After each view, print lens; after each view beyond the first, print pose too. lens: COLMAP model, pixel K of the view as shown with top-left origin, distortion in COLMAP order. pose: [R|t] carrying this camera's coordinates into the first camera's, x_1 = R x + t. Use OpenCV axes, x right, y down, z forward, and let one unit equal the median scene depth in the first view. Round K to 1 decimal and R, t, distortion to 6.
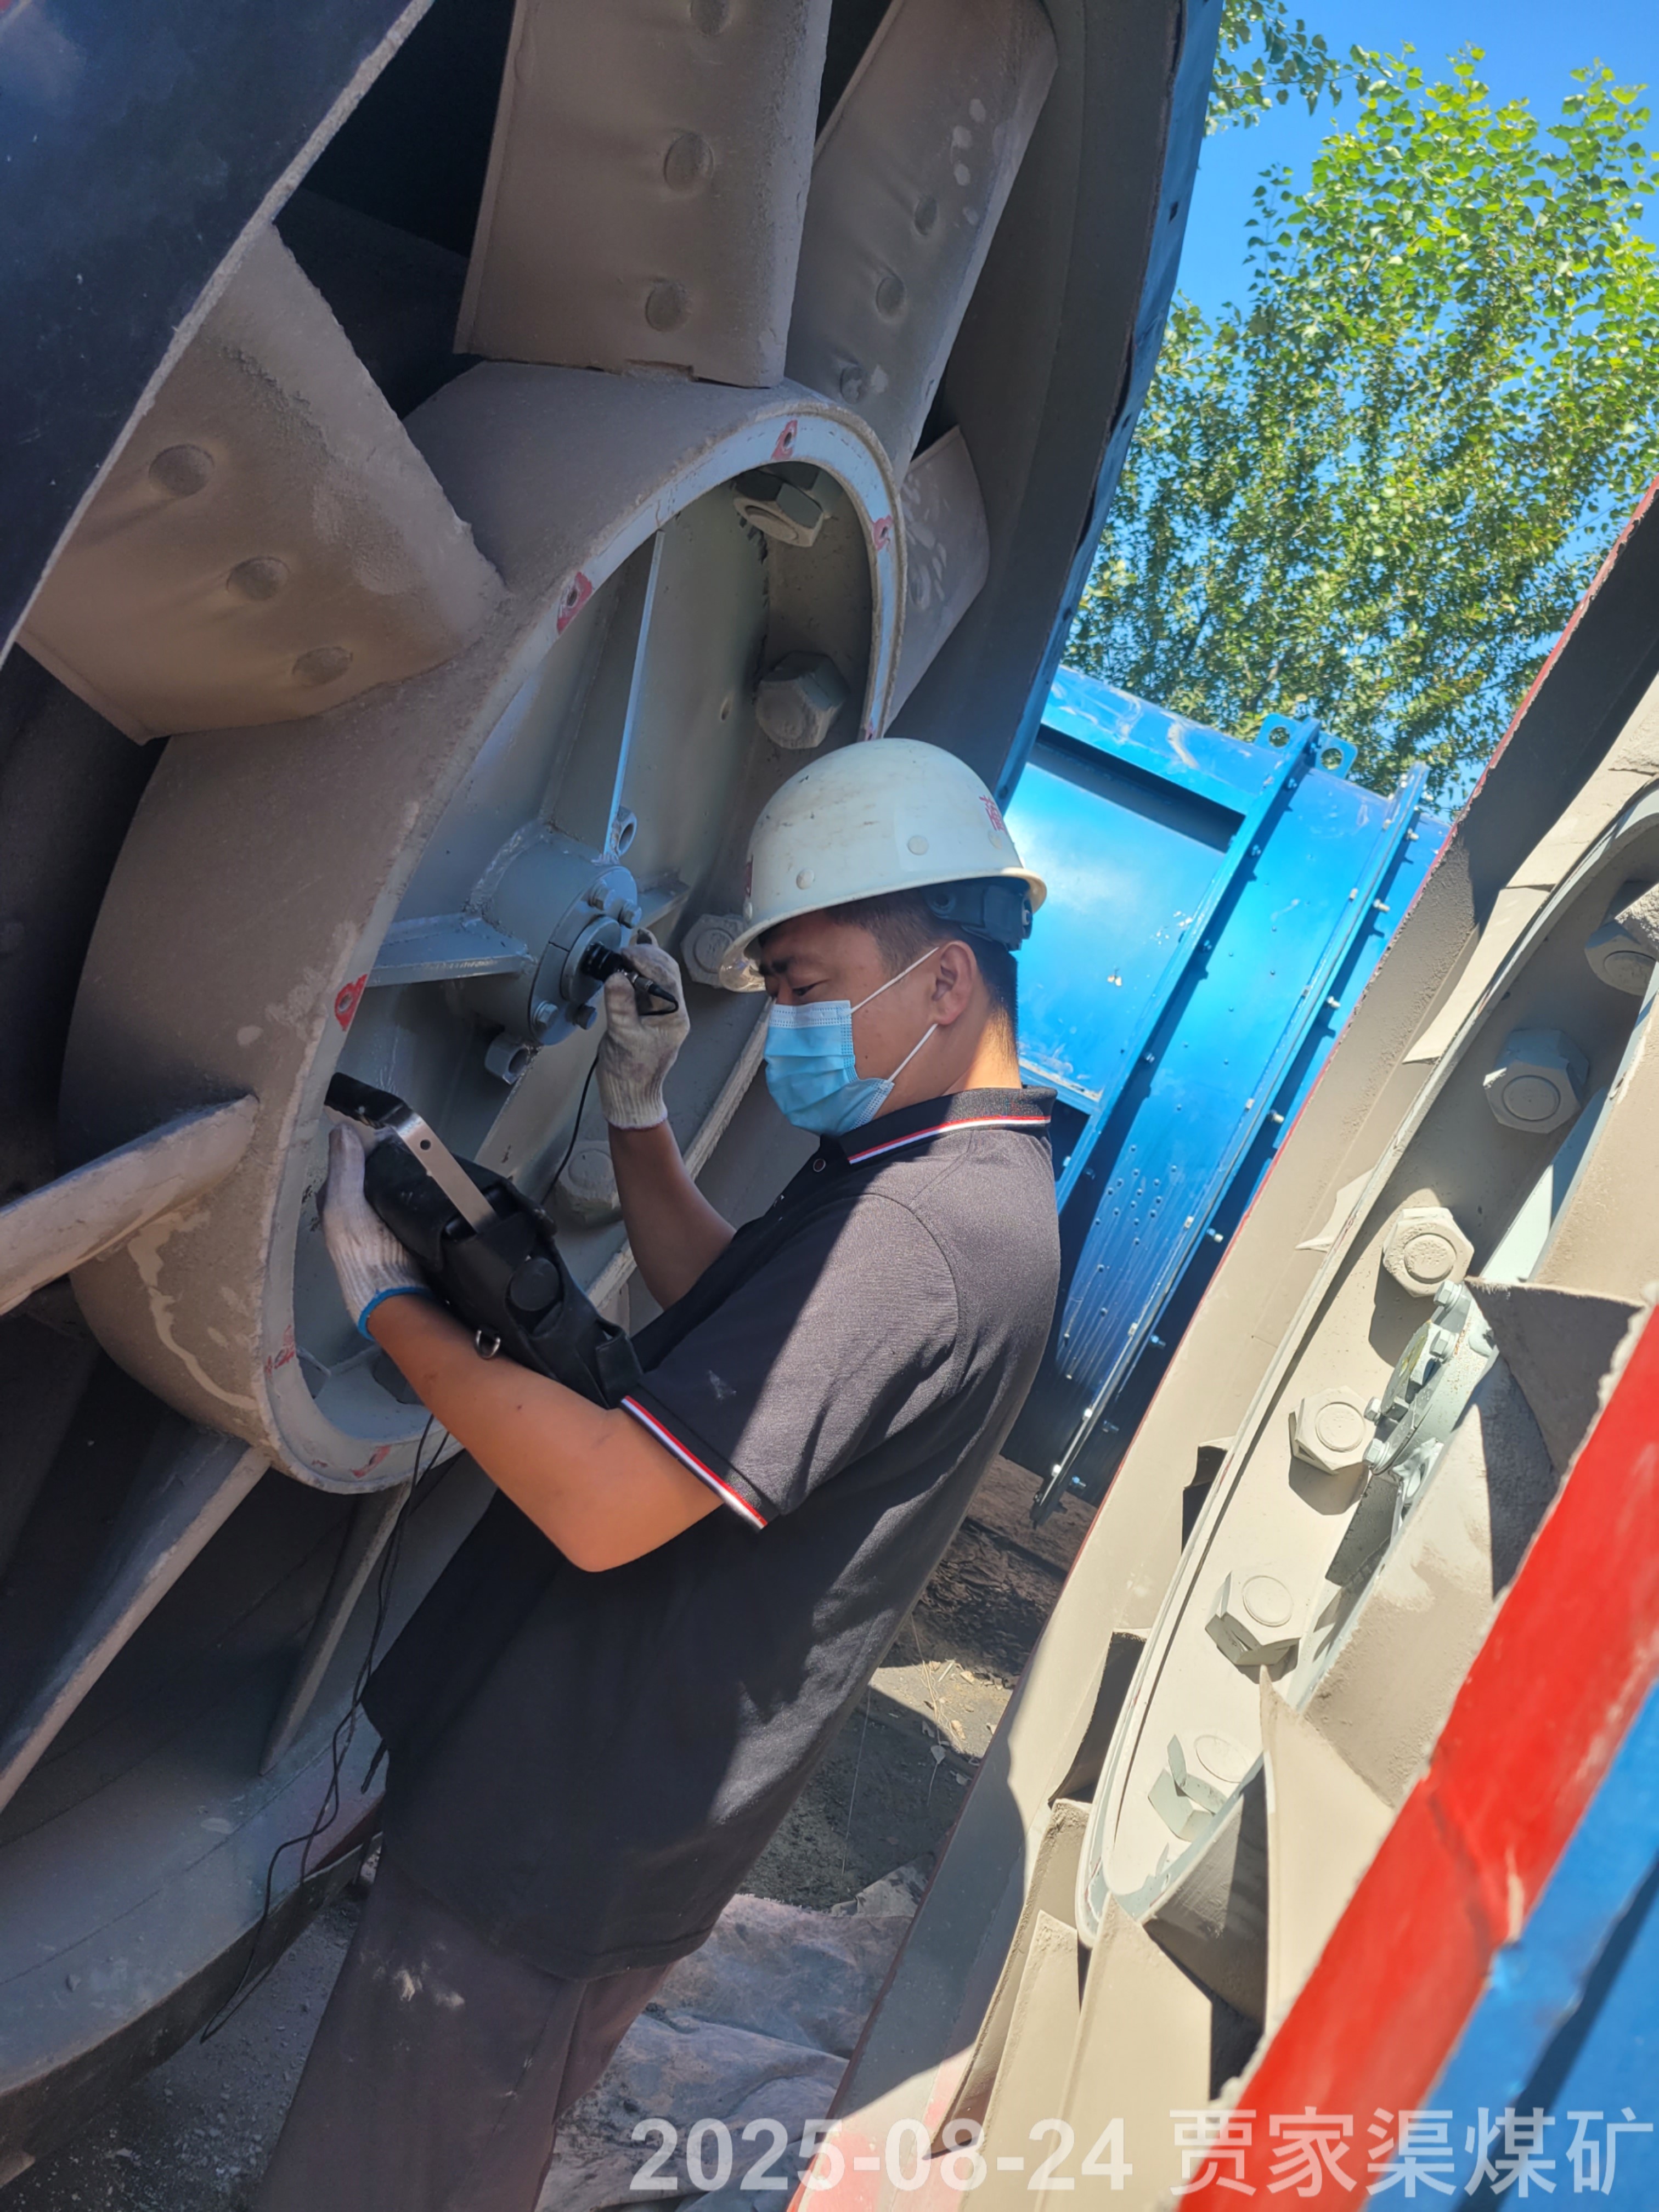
lens RADIAL K [[1648.9, 0, 830.7], [0, 1648.9, 1118.0], [0, 0, 1]] dist [0.050854, -0.043397]
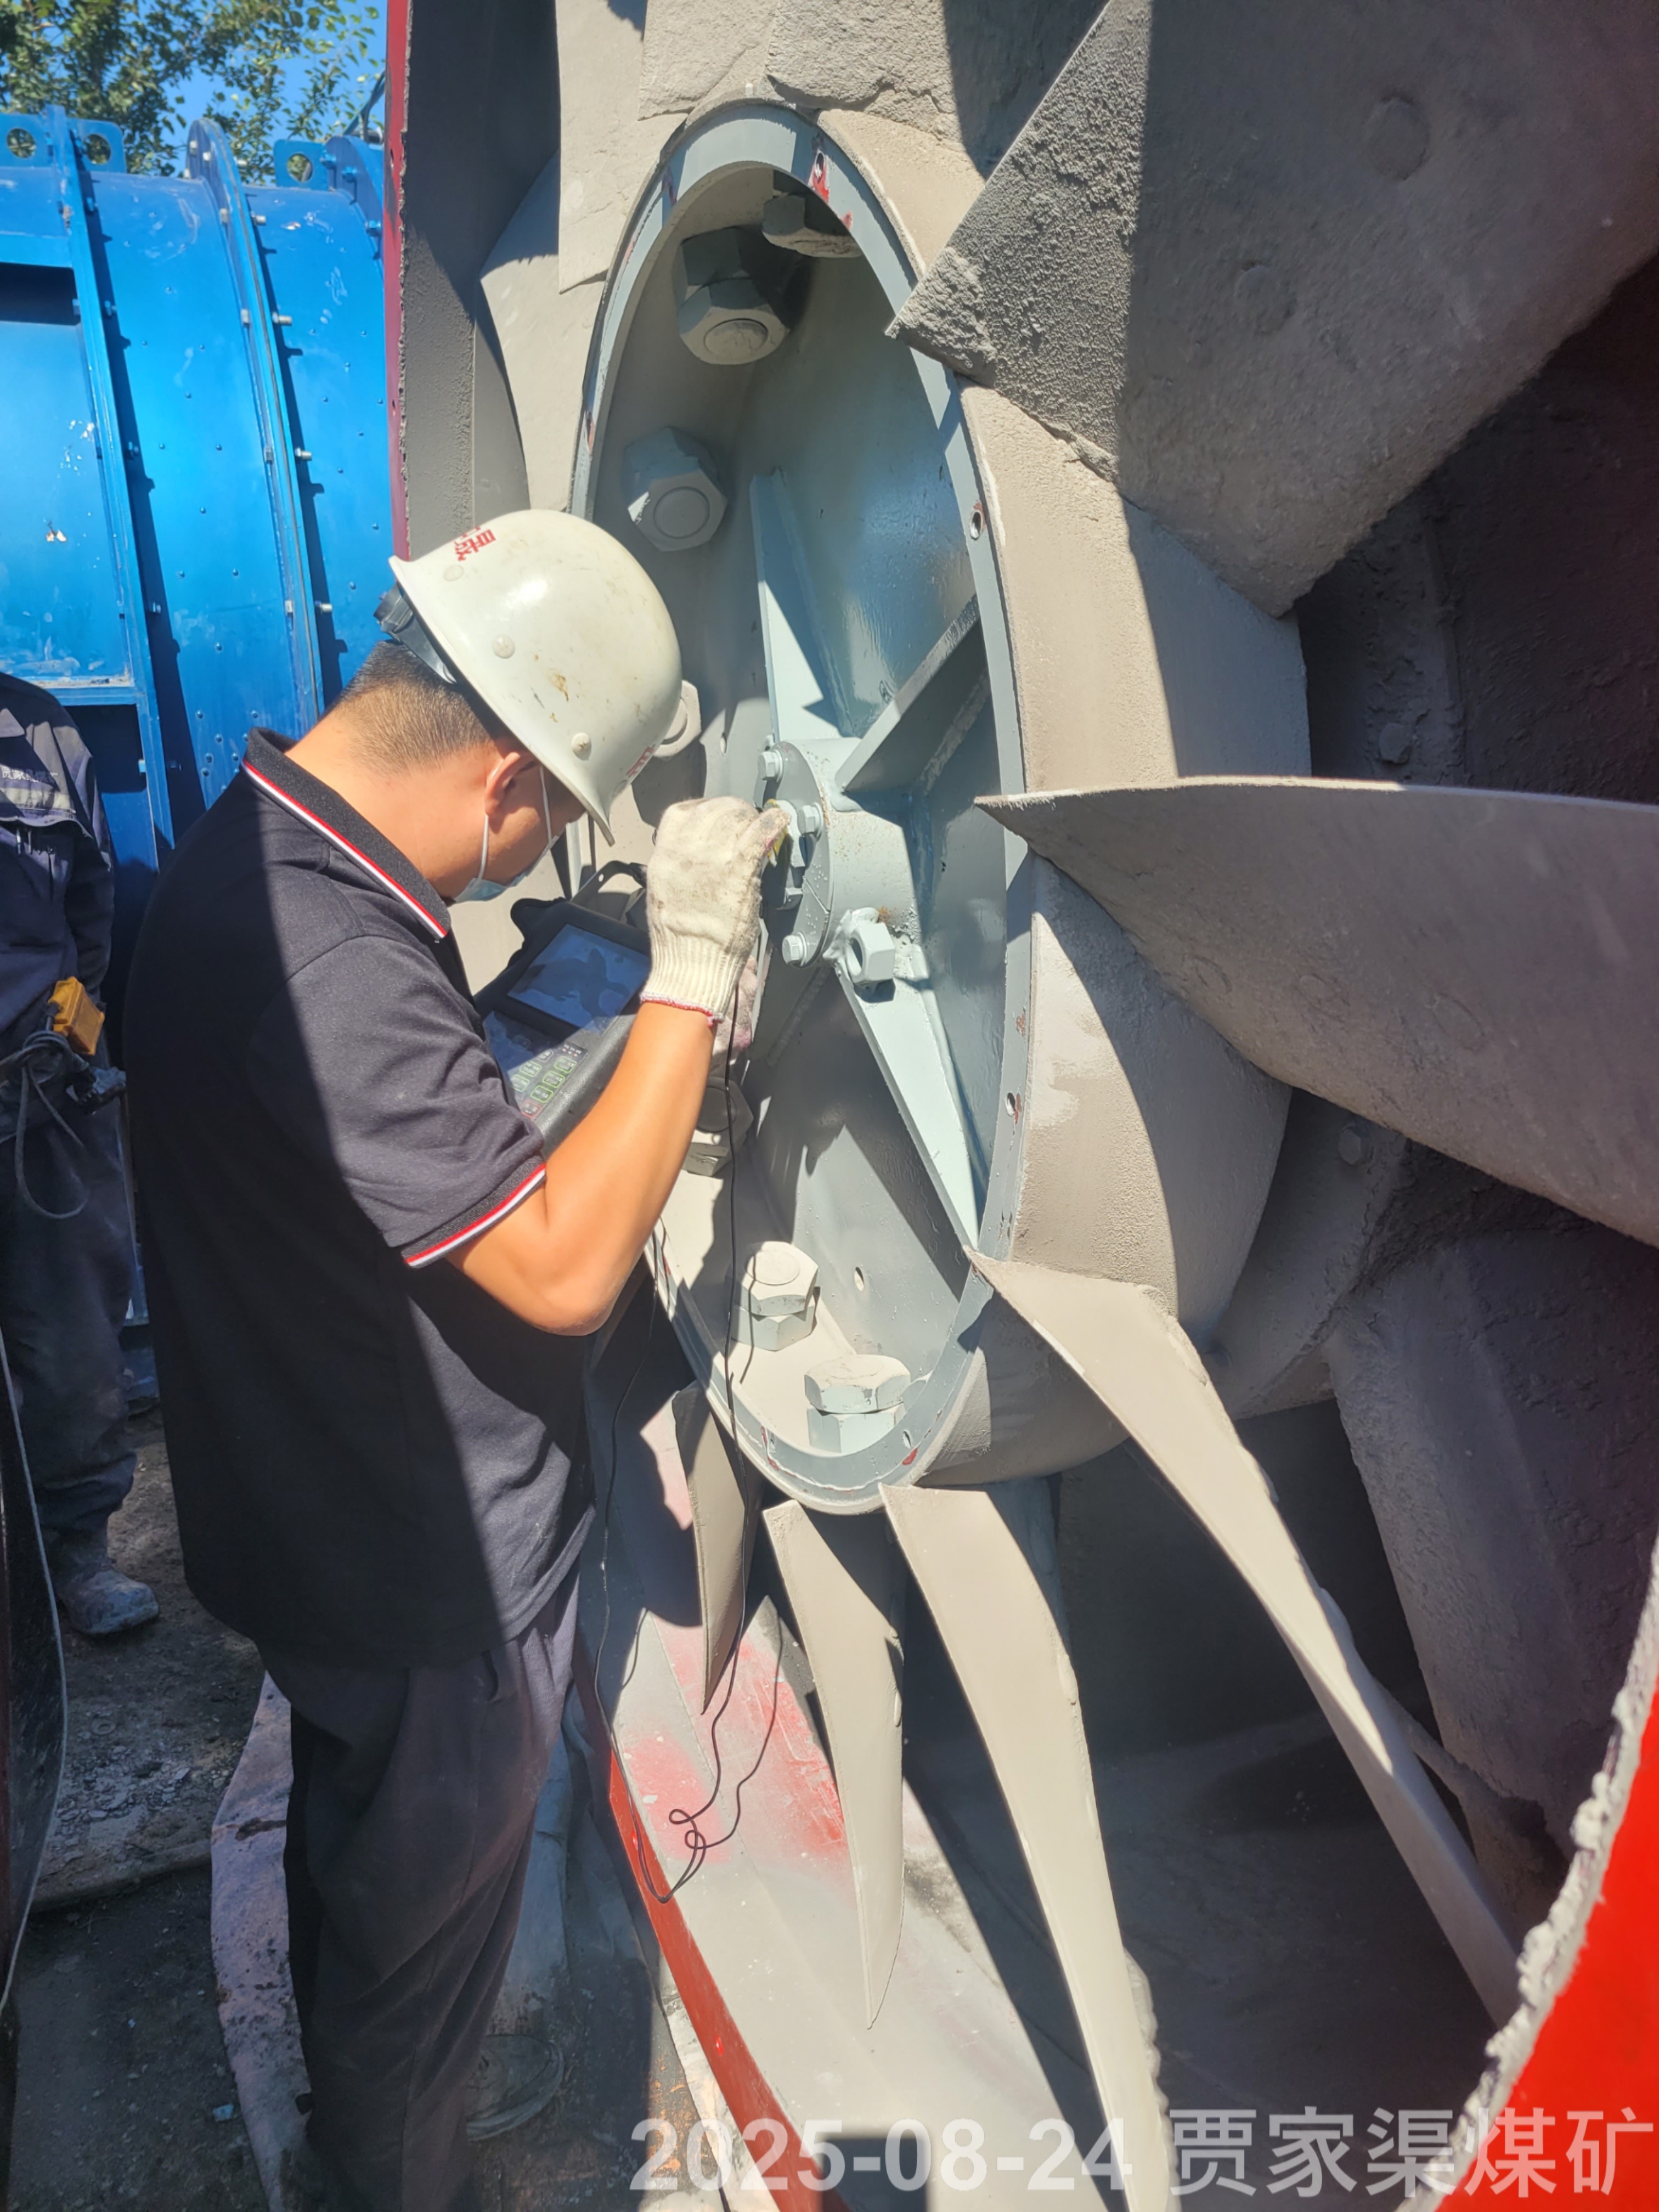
lens RADIAL K [[1648.9, 0, 850.3], [0, 1648.9, 1105.1], [0, 0, 1]] dist [0.050854, -0.043397]
pose [[0.713215, -0.576581, 0.398596, -0.038386], [0.407846, 0.803841, 0.433014, -0.054347], [-0.570076, -0.146266, 0.808467, 0.069754]]
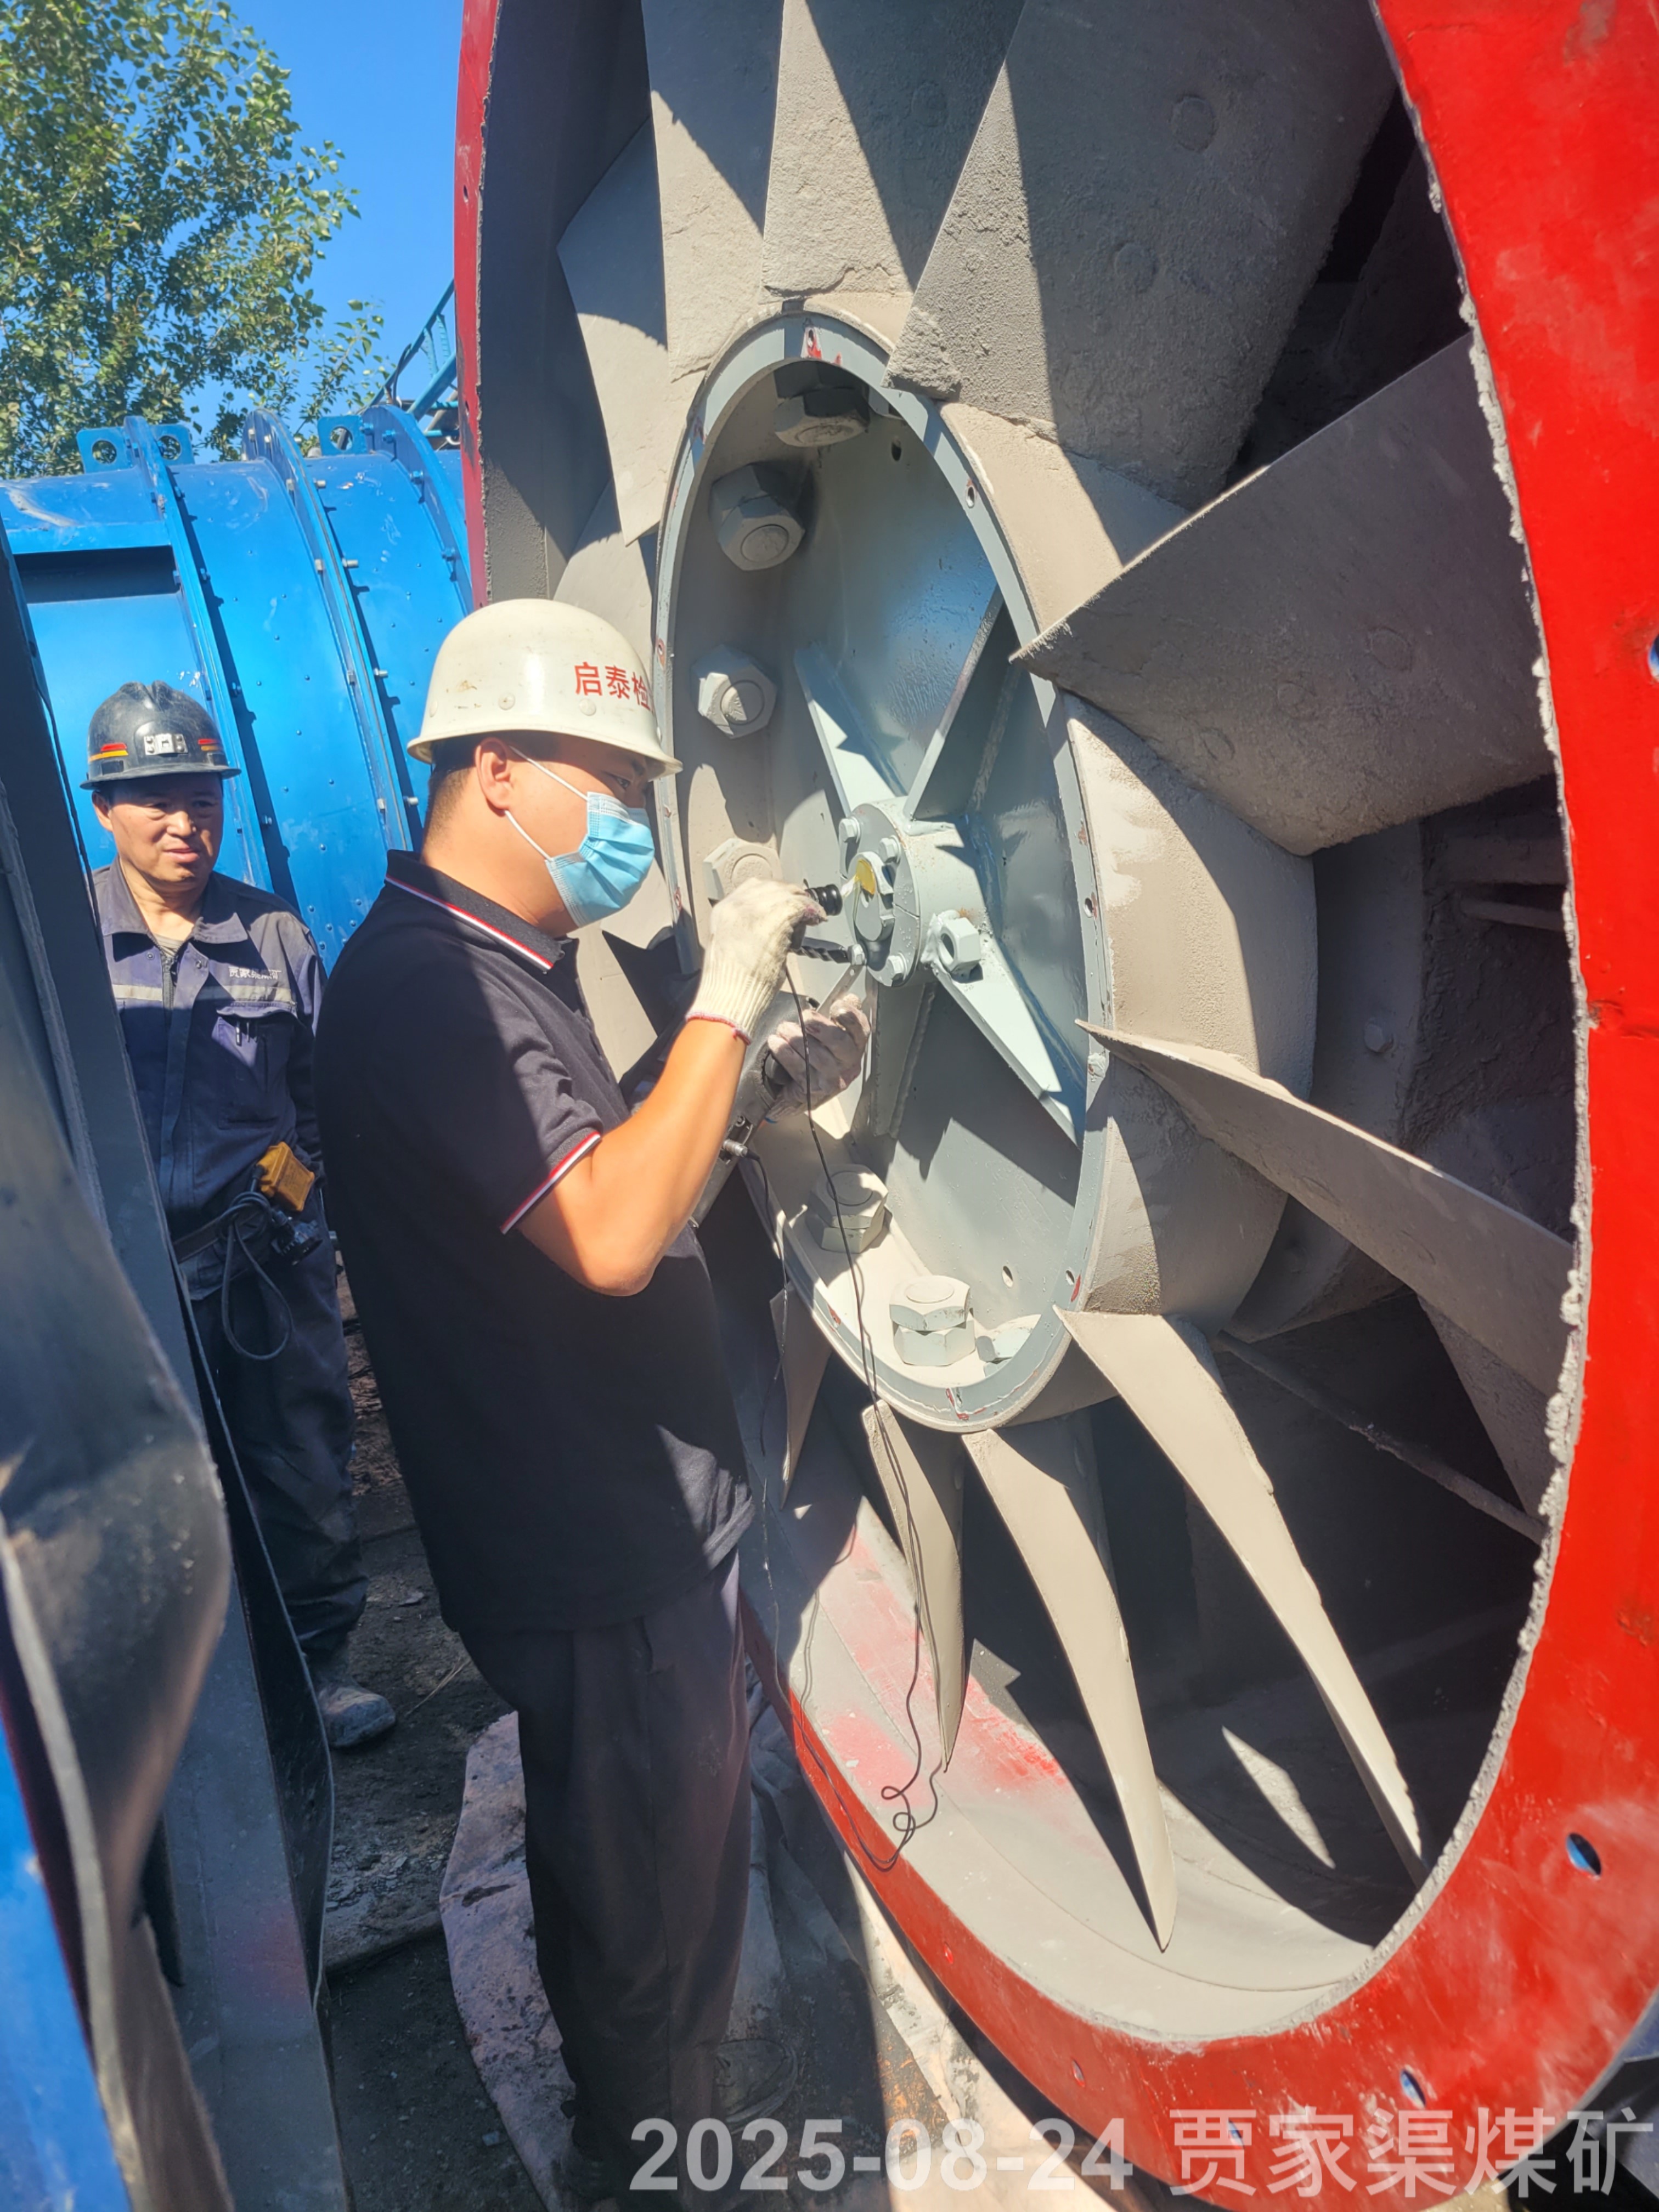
lens RADIAL K [[1648.9, 0, 834.0], [0, 1648.9, 1094.6], [0, 0, 1]] dist [0.050854, -0.043397]
pose [[0.651741, -0.622006, 0.433983, -0.106446], [0.525974, 0.782924, 0.332236, -0.056807], [-0.546429, 0.011732, 0.837423, 0.015329]]
